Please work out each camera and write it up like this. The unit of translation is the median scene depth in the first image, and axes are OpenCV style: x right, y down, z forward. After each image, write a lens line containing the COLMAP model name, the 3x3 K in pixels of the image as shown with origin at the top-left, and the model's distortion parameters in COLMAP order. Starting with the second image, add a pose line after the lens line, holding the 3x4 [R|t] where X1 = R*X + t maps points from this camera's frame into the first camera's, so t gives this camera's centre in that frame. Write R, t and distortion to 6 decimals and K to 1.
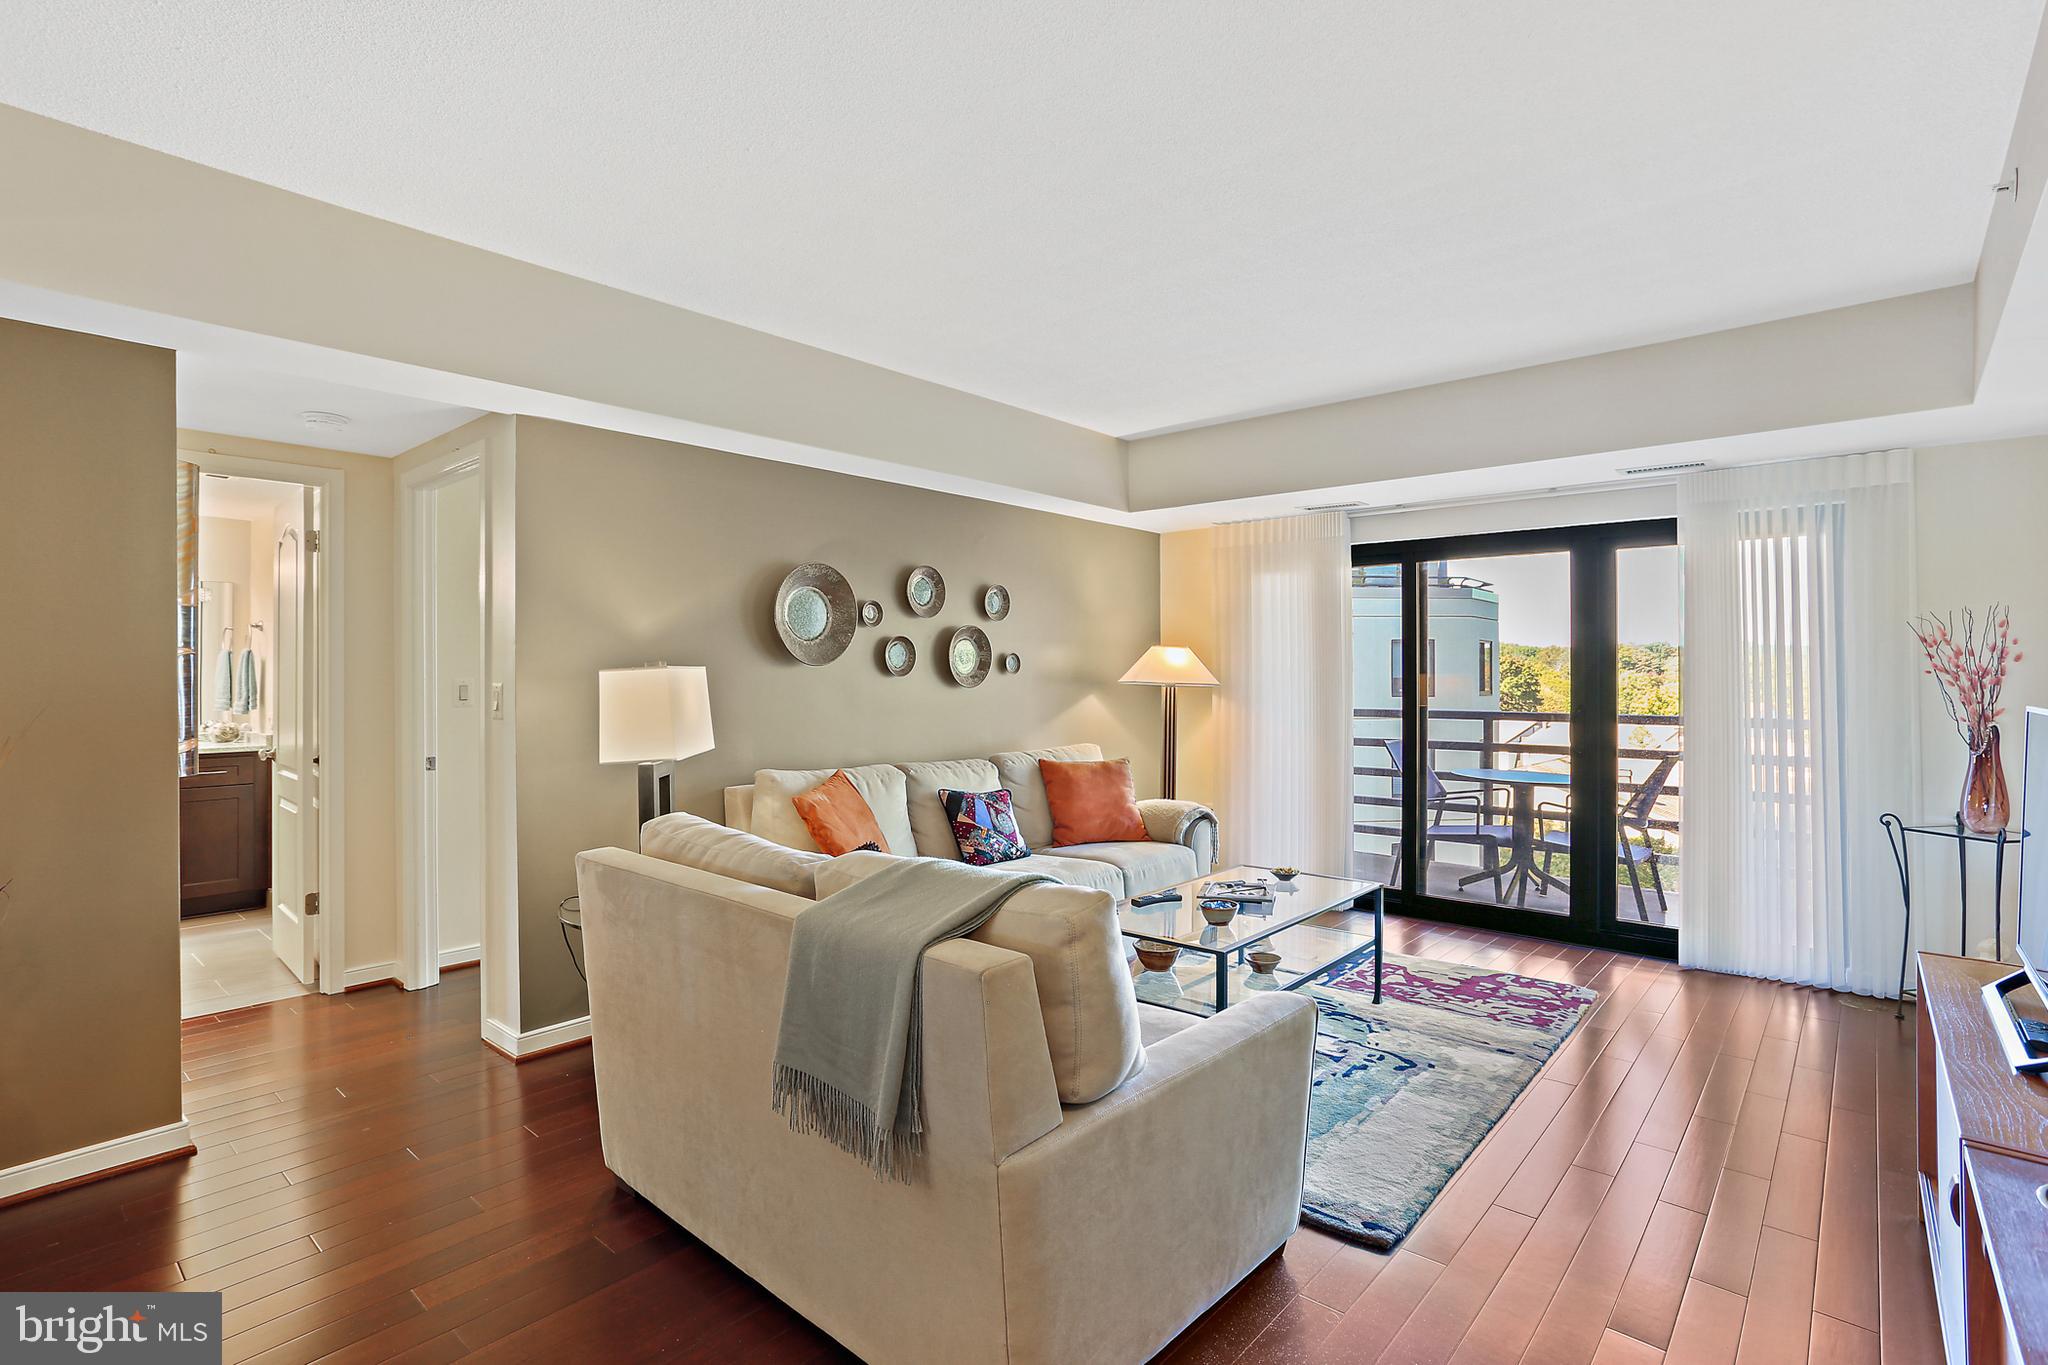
lens RADIAL K [[997.3, 0, 1006.5], [0, 997.3, 676.2], [0, 0, 1]] dist [-0.011484, 0.000266]
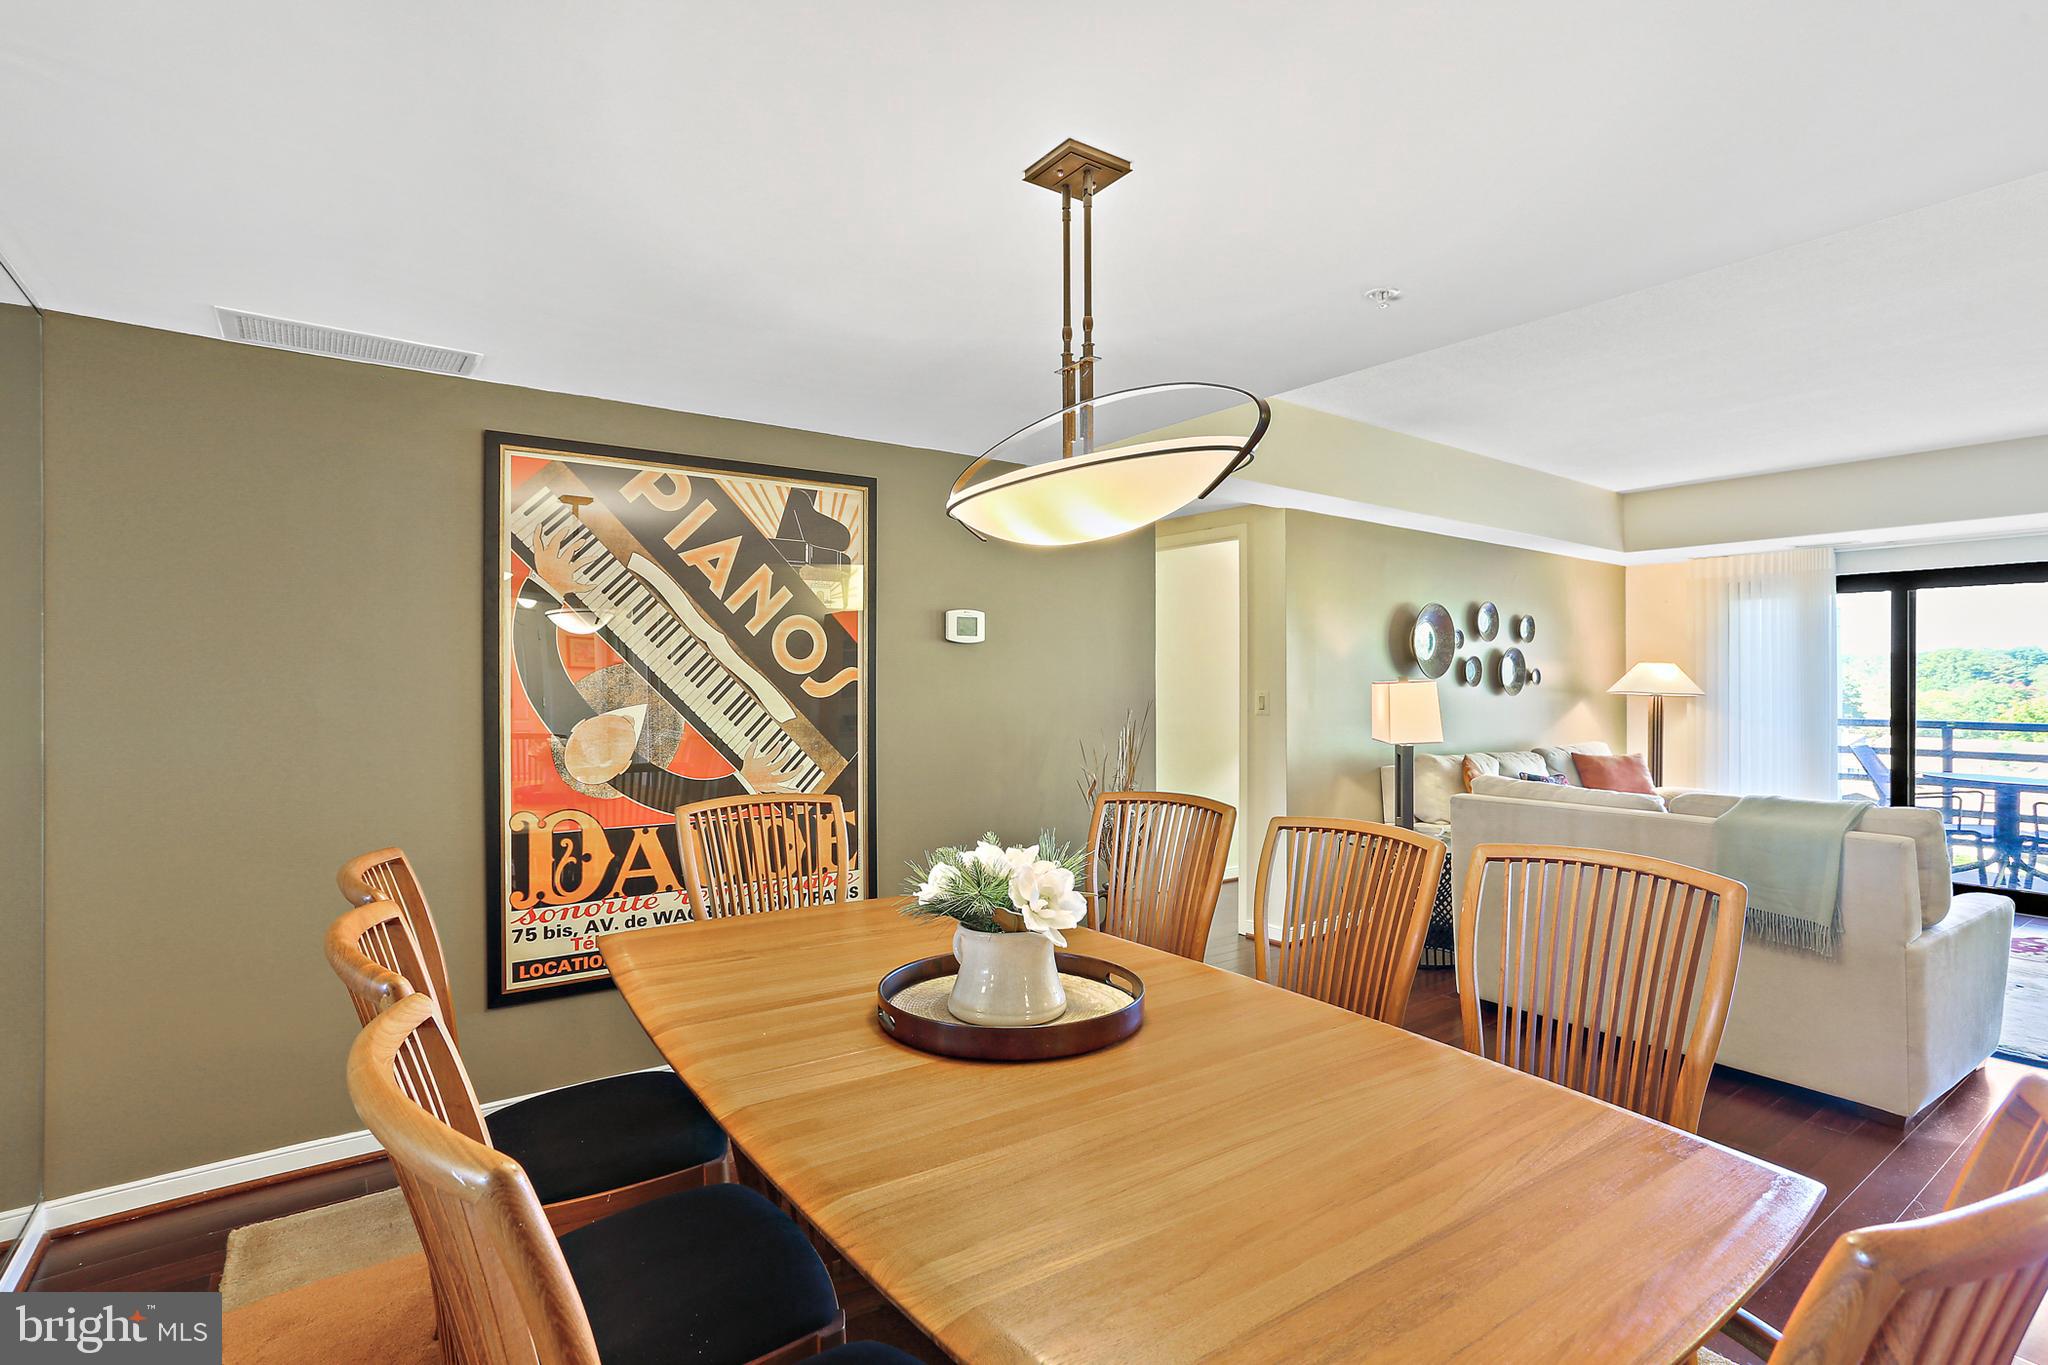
lens RADIAL K [[971.2, 0, 1024.0], [0, 971.2, 682.5], [0, 0, 1]] dist [-0.000695, 0.000417]
pose [[0.976262, 0.003986, -0.216556, -0.406165], [-0.004188, 0.999991, -0.000476, -0.003007], [0.216552, 0.001371, 0.976270, -0.377708]]
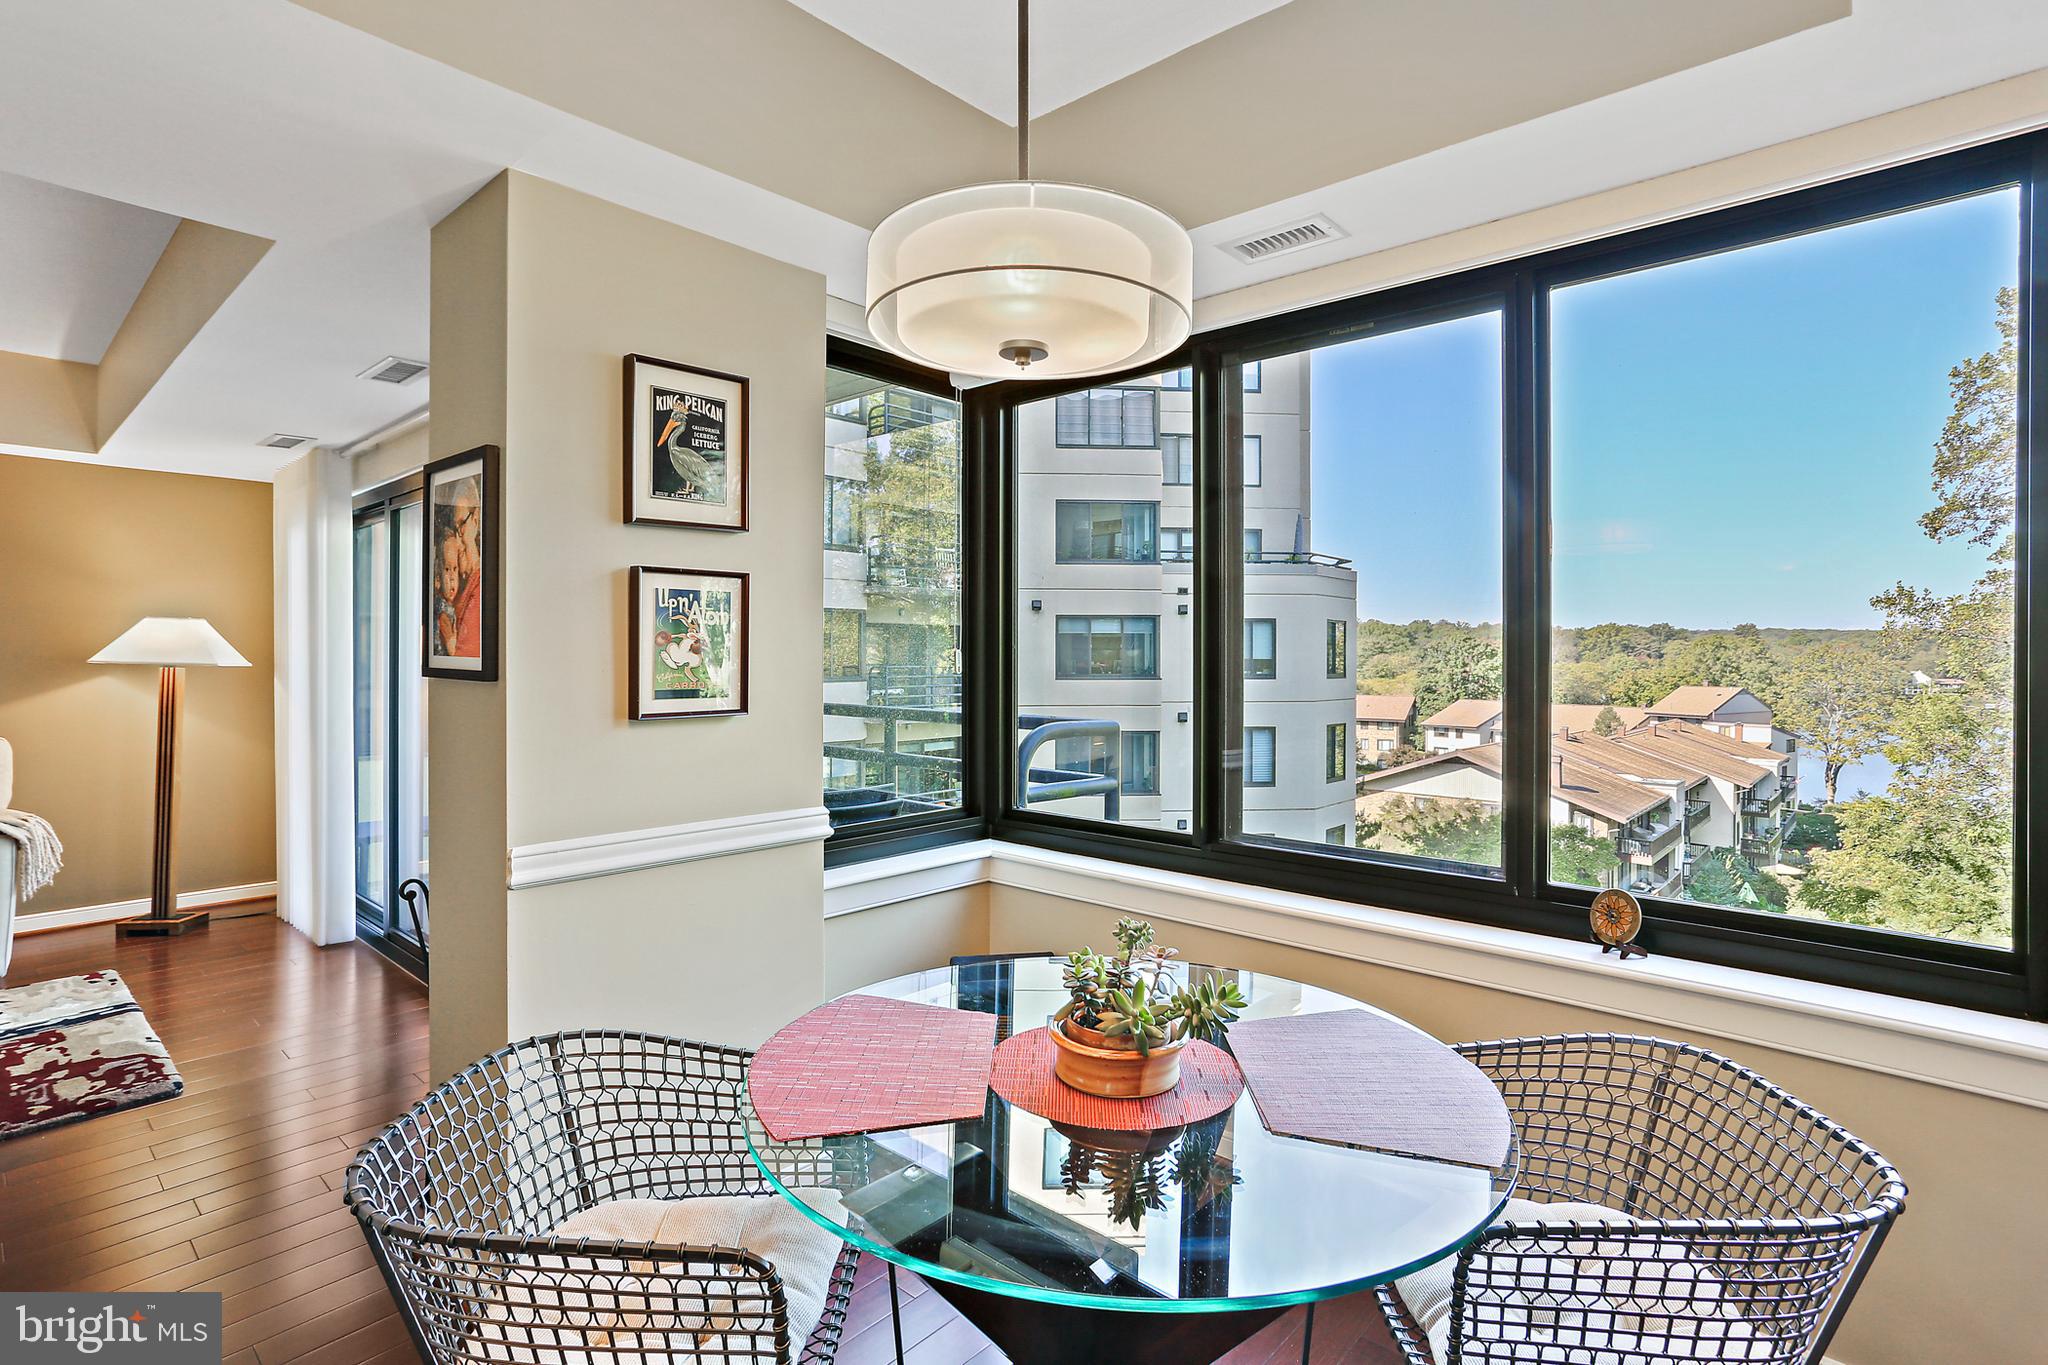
lens RADIAL K [[985.0, 0, 1008.7], [0, 985.0, 667.1], [0, 0, 1]] dist [-0.008346, 0.000495]
pose [[0.999959, 0.006393, -0.006461, 1.049052], [-0.006315, 0.999908, 0.011986, -0.005430], [0.006537, -0.011944, 0.999907, 0.246464]]
